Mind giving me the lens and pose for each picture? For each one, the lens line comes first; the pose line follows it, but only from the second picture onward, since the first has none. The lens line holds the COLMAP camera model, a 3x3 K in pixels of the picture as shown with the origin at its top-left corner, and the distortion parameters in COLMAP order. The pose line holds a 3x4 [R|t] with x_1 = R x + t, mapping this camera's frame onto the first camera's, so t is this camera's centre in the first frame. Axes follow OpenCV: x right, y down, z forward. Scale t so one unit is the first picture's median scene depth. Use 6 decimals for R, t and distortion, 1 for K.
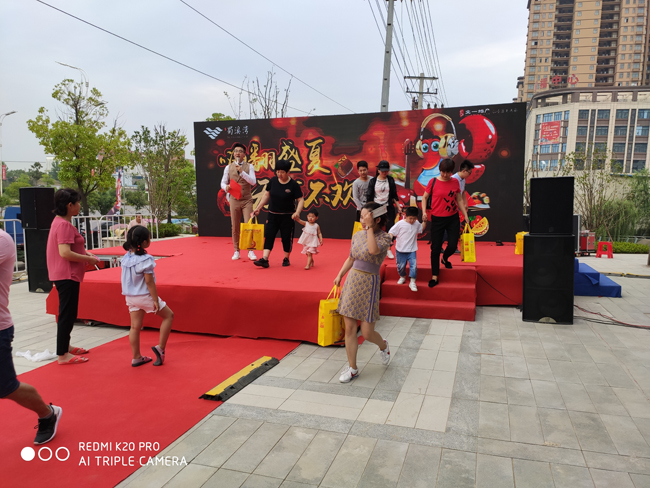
lens RADIAL K [[518.9, 0, 323.1], [0, 518.9, 270.2], [0, 0, 1]] dist [0.087680, -0.102784]
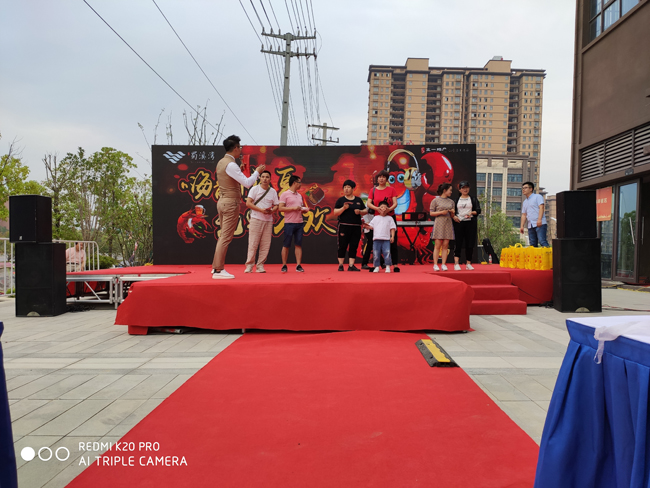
lens RADIAL K [[518.9, 0, 323.1], [0, 518.9, 270.2], [0, 0, 1]] dist [0.087680, -0.102784]
pose [[0.949942, -0.010183, 0.312262, -0.267834], [0.042170, 0.994501, -0.095857, 0.051401], [-0.309569, 0.104227, 0.945148, 0.027892]]
